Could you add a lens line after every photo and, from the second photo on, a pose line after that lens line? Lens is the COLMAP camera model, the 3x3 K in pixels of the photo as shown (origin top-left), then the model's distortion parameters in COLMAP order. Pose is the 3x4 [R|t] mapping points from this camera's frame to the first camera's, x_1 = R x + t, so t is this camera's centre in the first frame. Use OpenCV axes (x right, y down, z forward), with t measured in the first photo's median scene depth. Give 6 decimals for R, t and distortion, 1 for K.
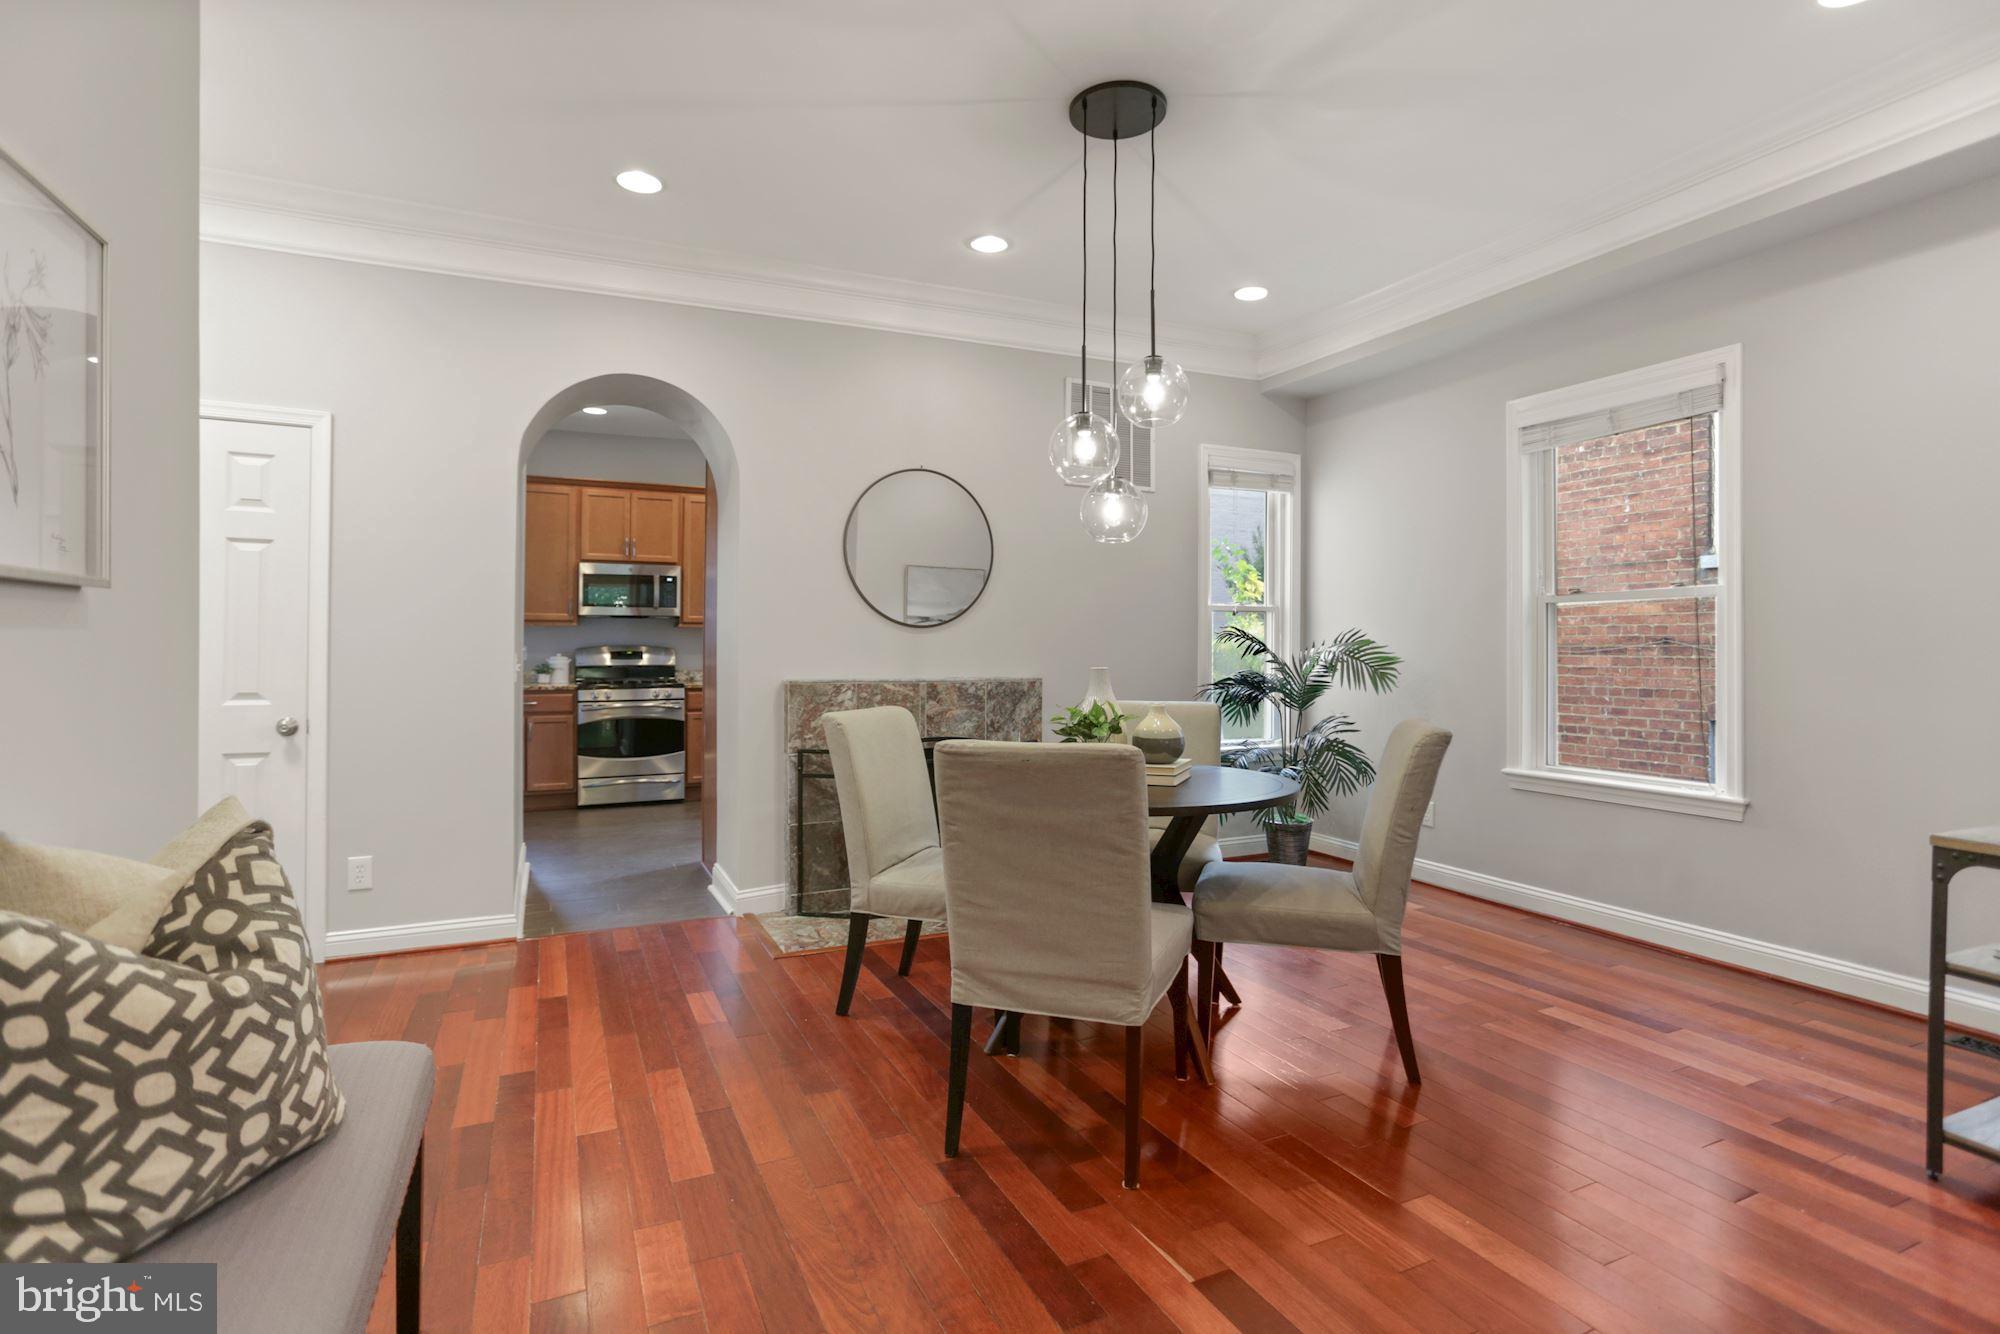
lens RADIAL K [[997.4, 0, 1009.5], [0, 997.4, 651.6], [0, 0, 1]] dist [-0.013395, 0.002599]
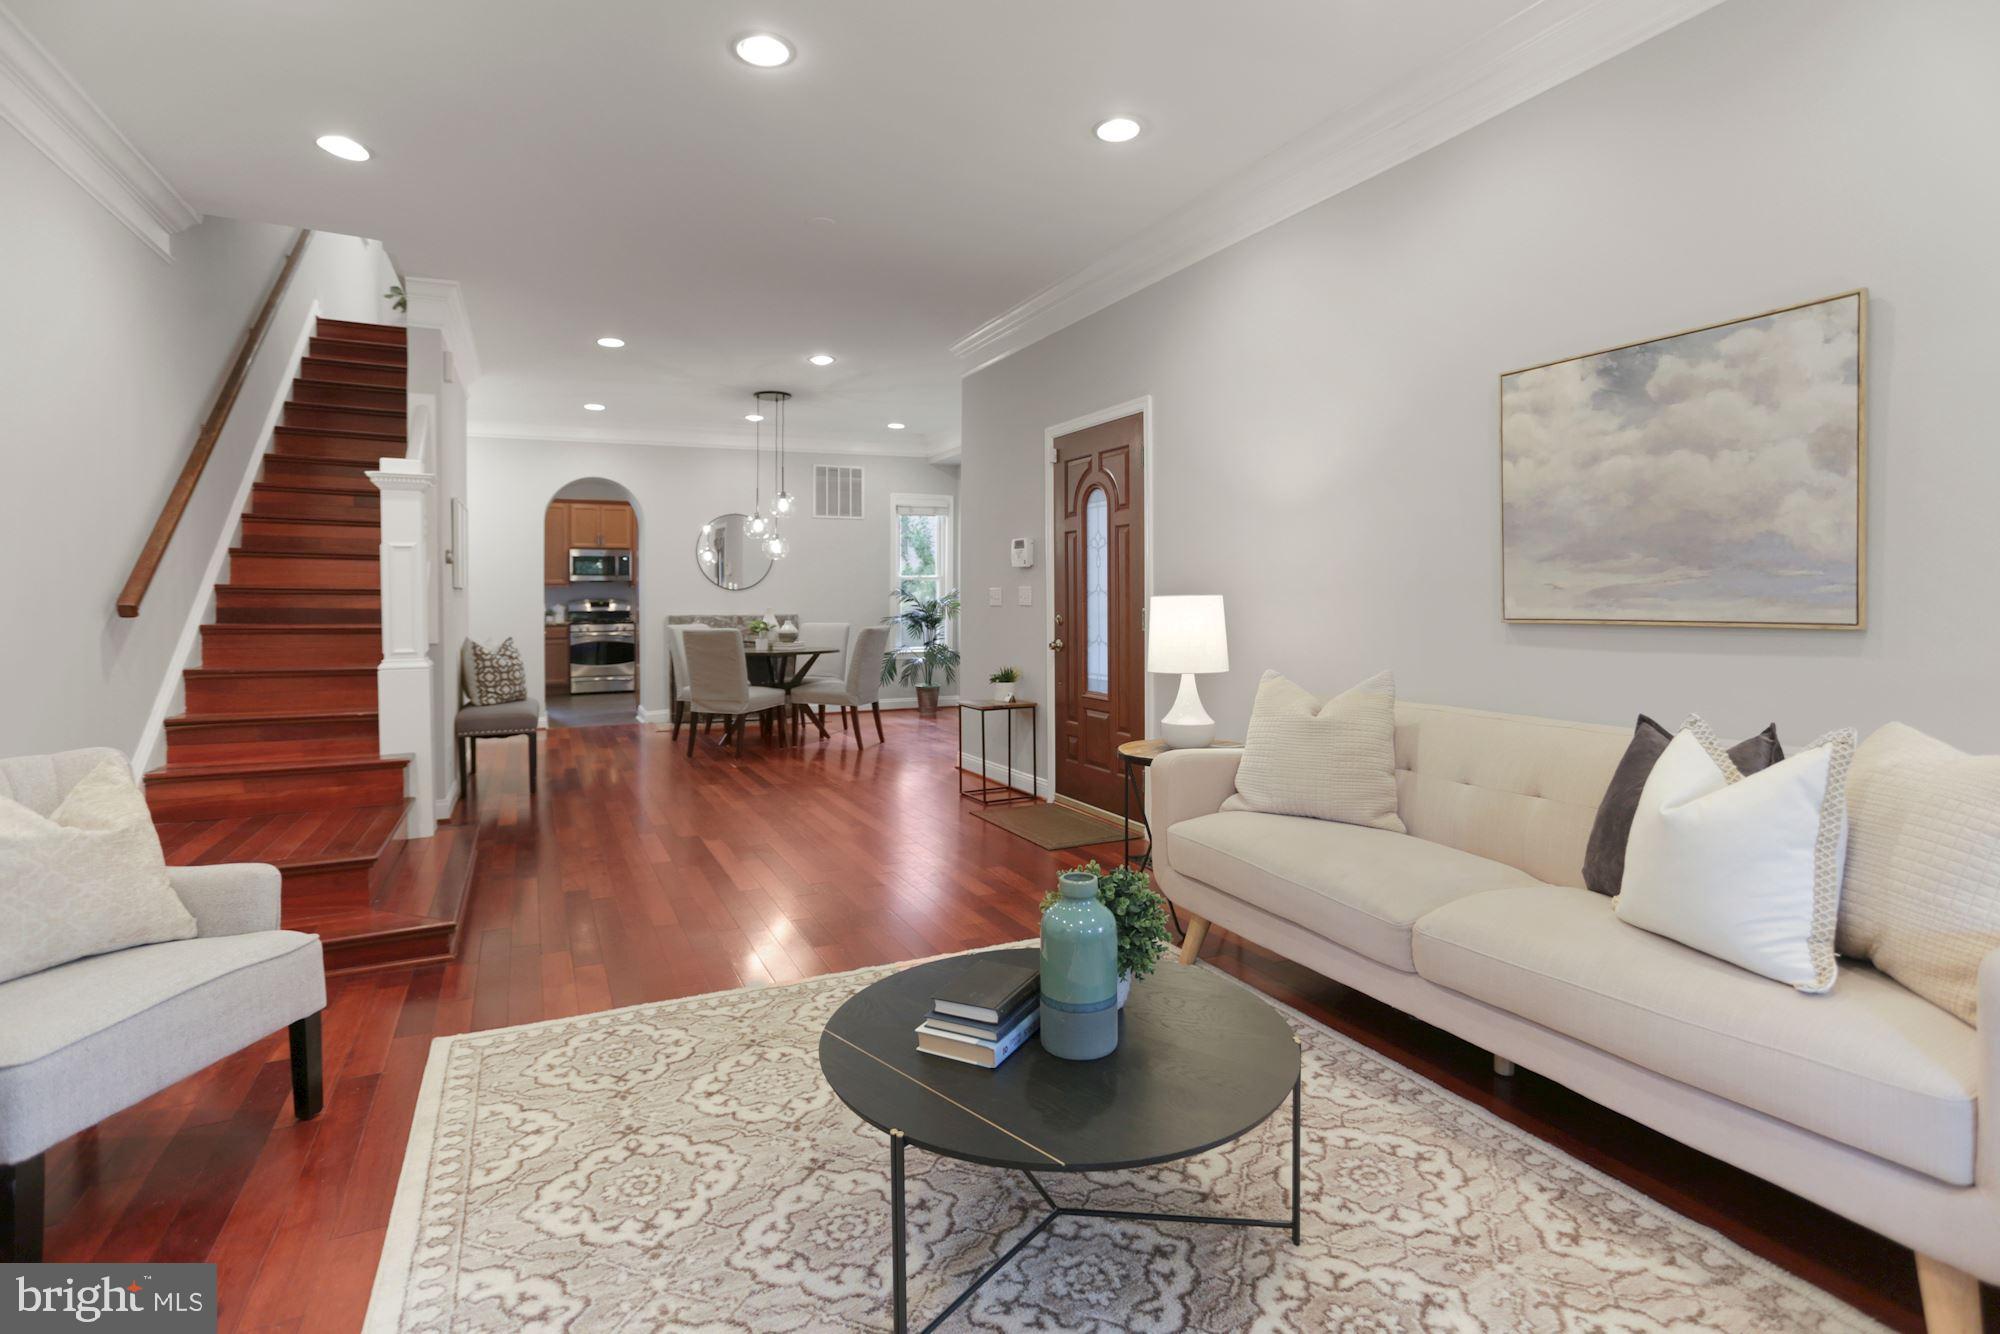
lens RADIAL K [[997.4, 0, 1009.9], [0, 997.4, 601.8], [0, 0, 1]] dist [-0.013395, 0.002599]
pose [[0.999910, -0.009336, 0.009641, 0.299960], [0.009295, 0.999947, 0.004321, -0.001785], [-0.009681, -0.004231, 0.999944, -0.704307]]
